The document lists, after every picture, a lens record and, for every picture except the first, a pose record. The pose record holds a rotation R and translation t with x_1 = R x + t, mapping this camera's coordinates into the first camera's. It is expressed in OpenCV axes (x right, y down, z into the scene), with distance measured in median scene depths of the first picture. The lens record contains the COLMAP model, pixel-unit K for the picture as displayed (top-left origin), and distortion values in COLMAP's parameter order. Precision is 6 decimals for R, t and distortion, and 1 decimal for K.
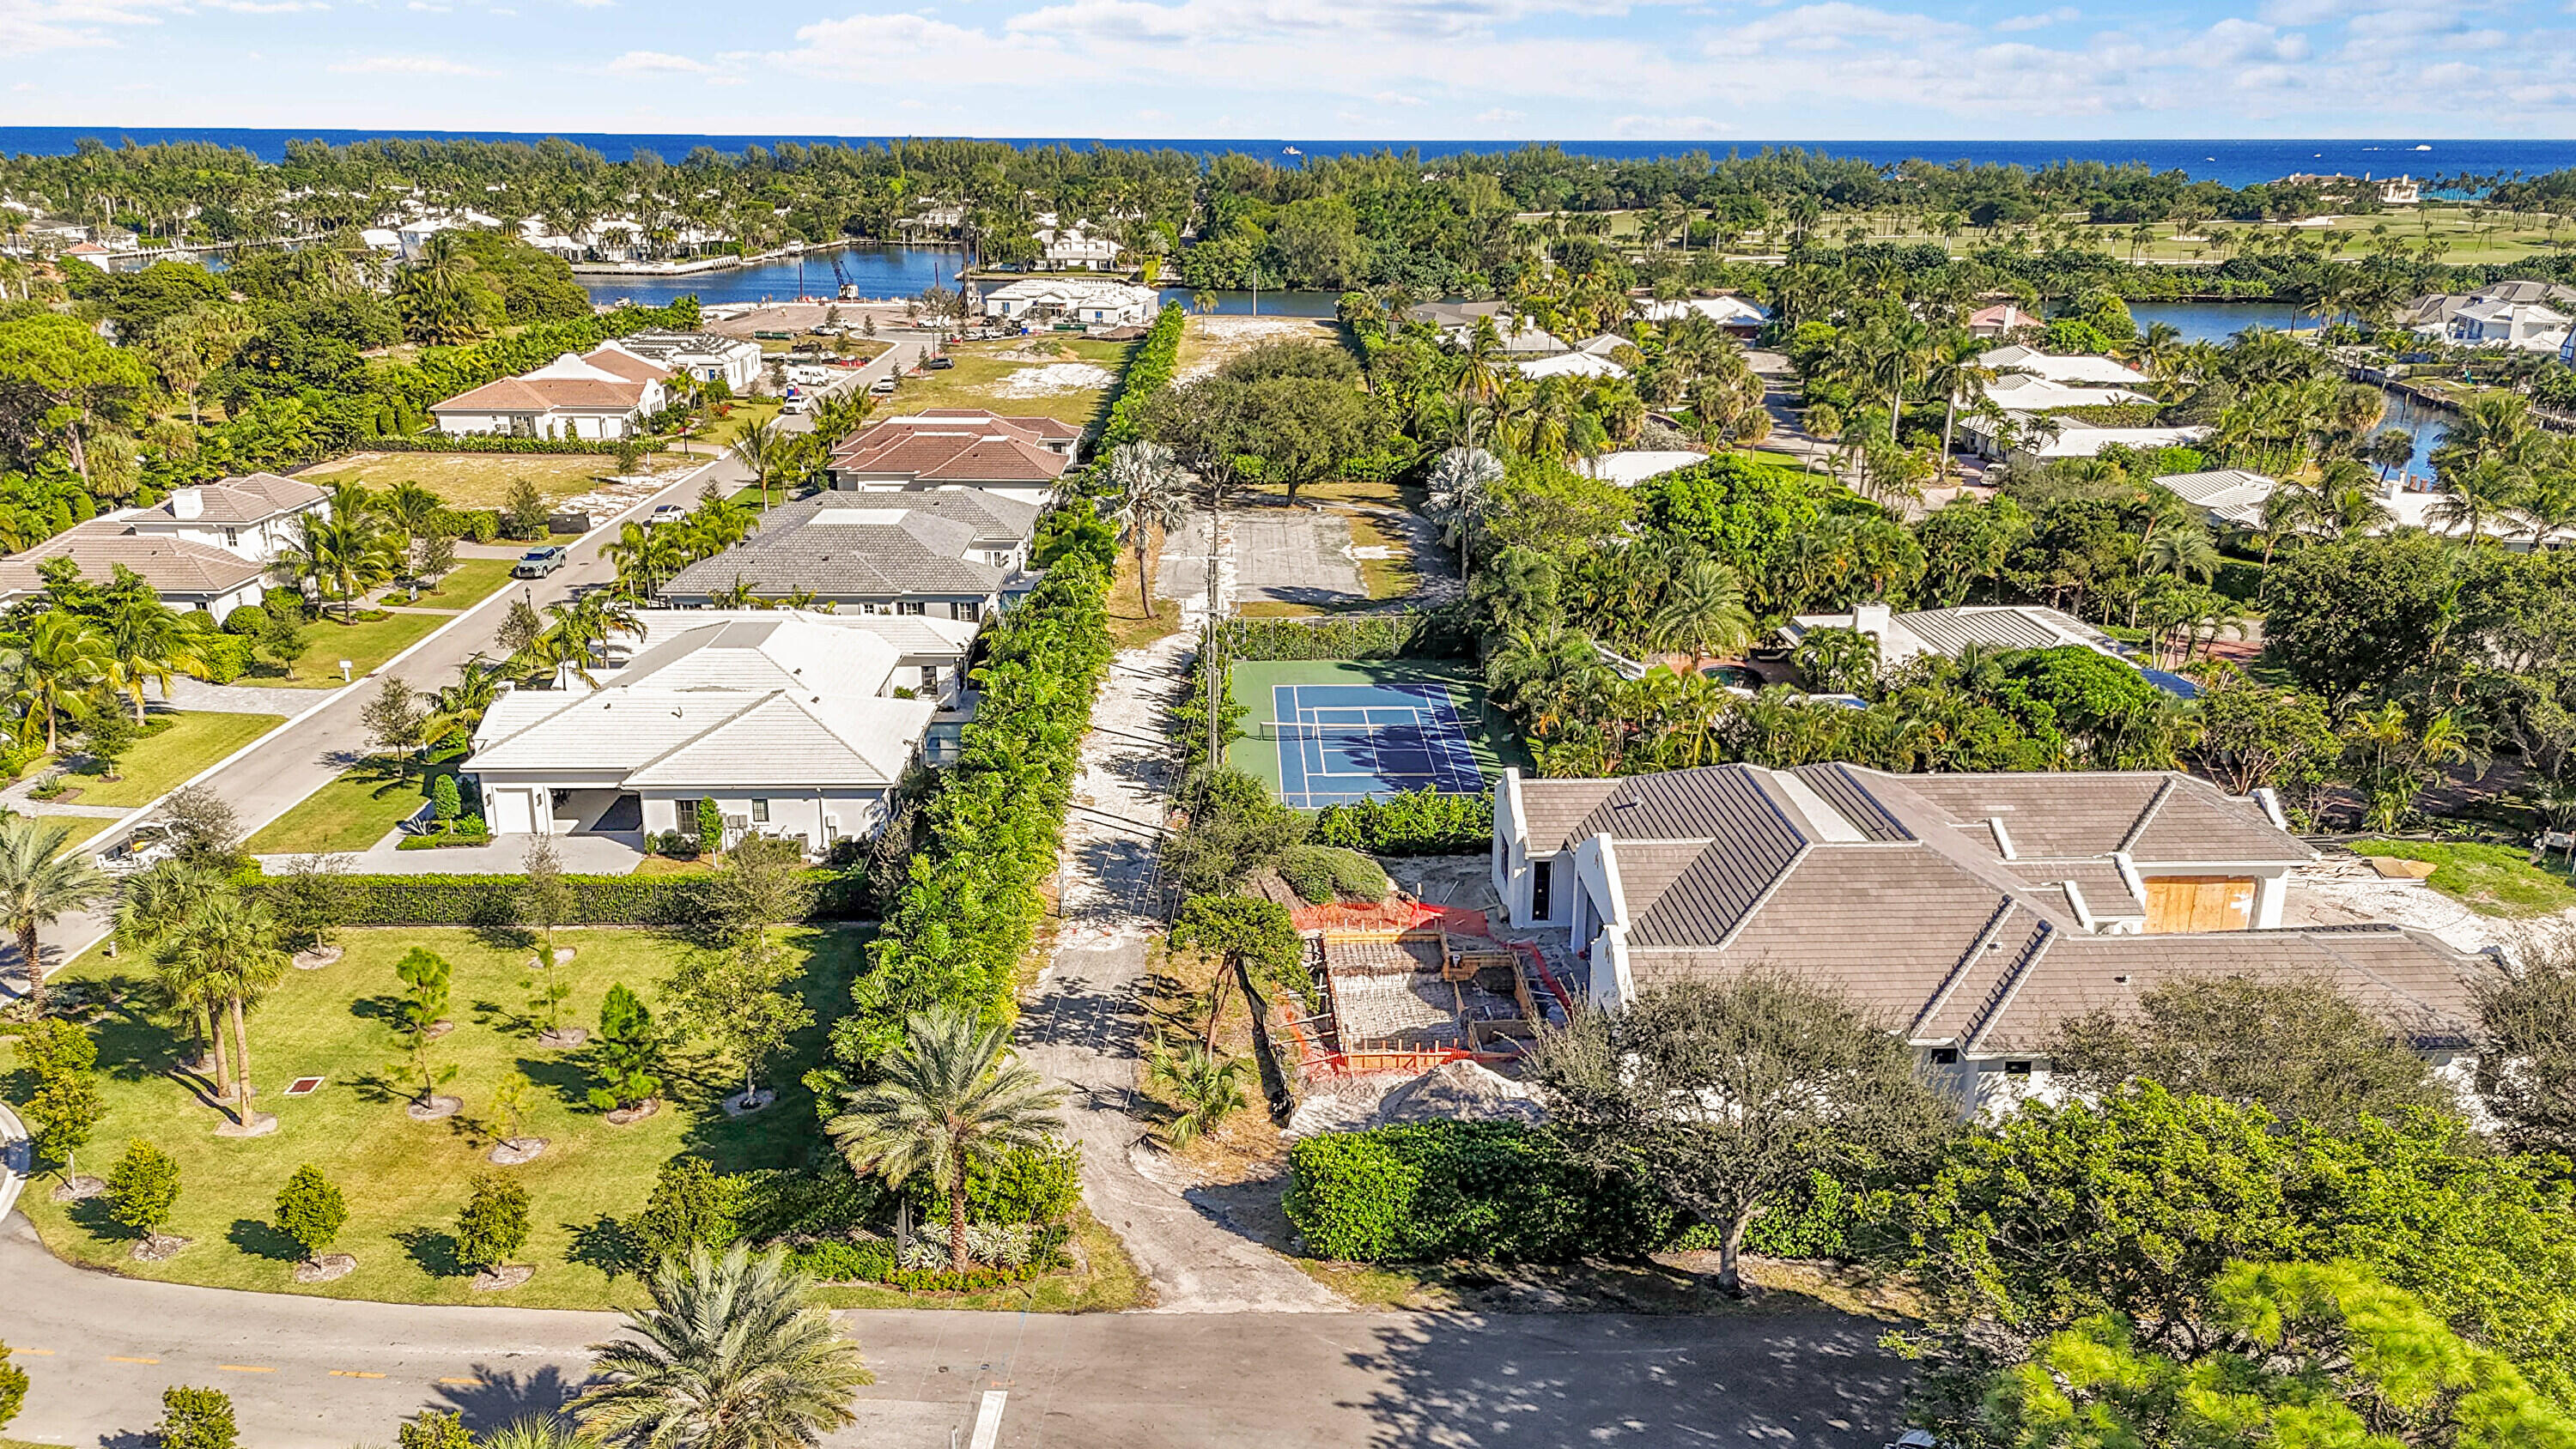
lens RADIAL K [[1890.6, 0, 1288.0], [0, 1890.6, 724.5], [0, 0, 1]] dist [0.078990, -0.077590]
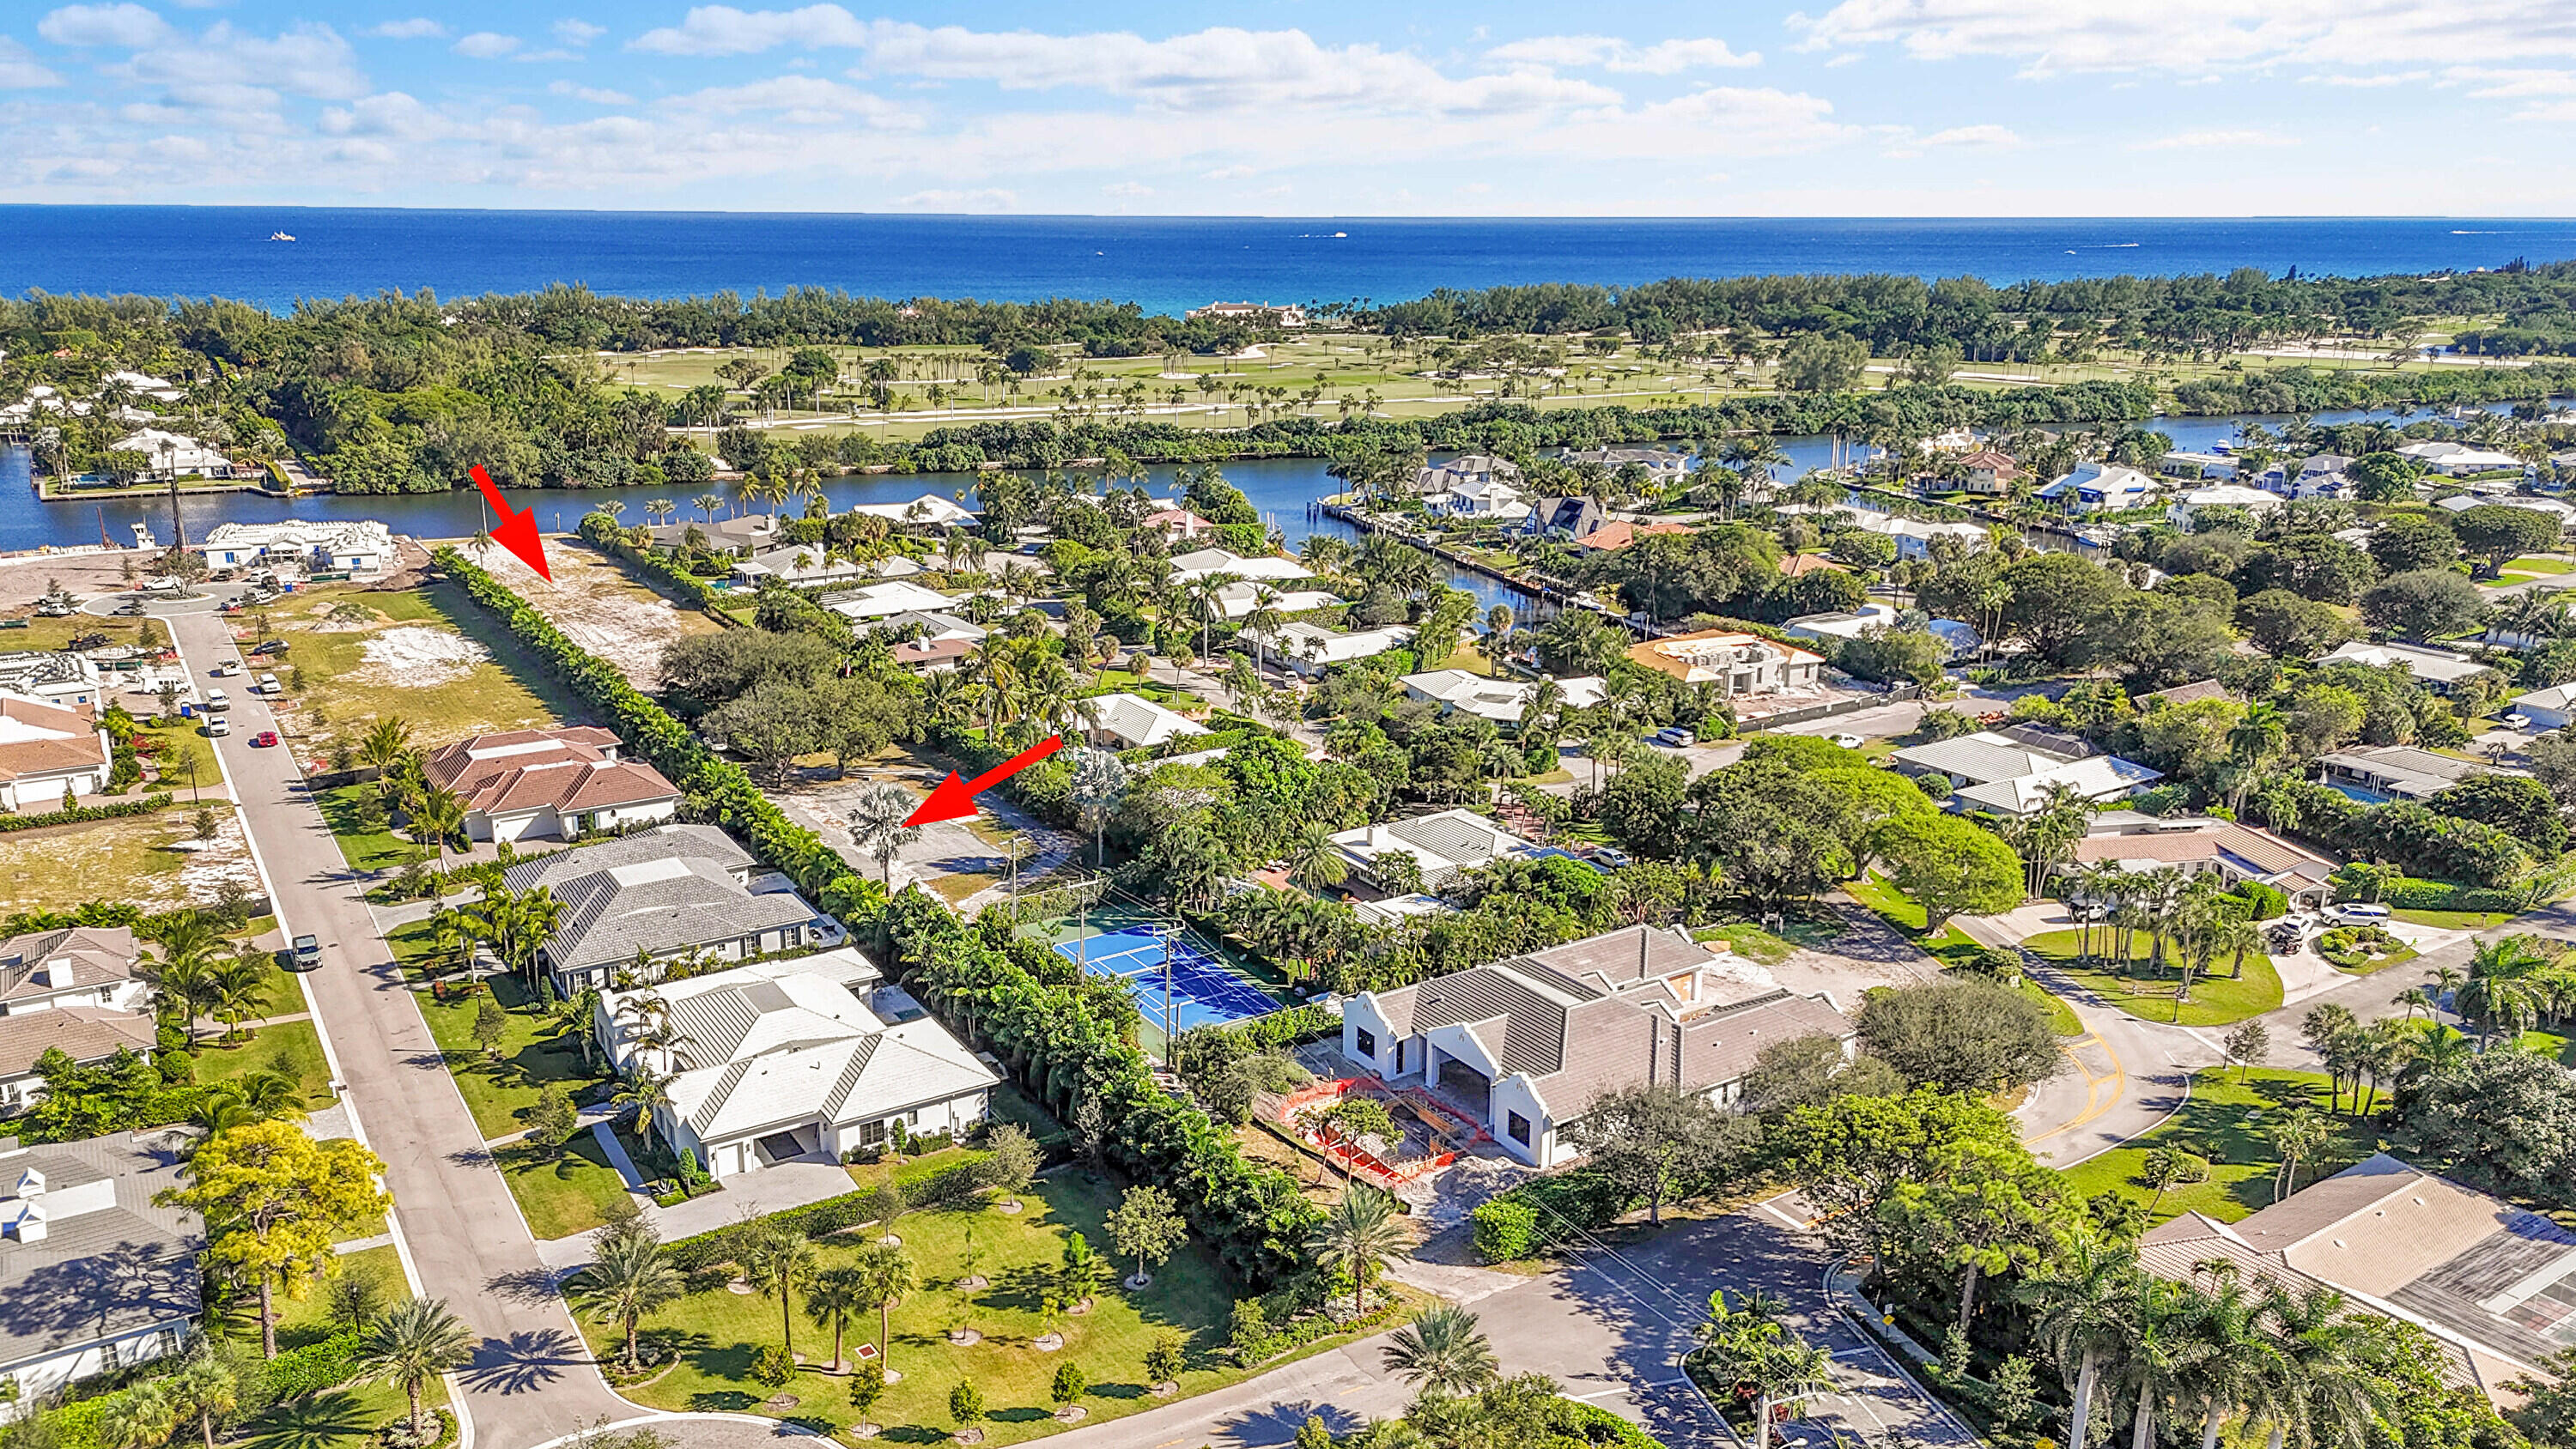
lens RADIAL K [[1874.9, 0, 1292.4], [0, 1874.9, 759.2], [0, 0, 1]] dist [0.074715, -0.063933]
pose [[0.854768, -0.145085, 0.498320, -0.611548], [0.152185, 0.987994, 0.026611, -0.195063], [-0.496198, 0.053090, 0.866585, -0.394119]]
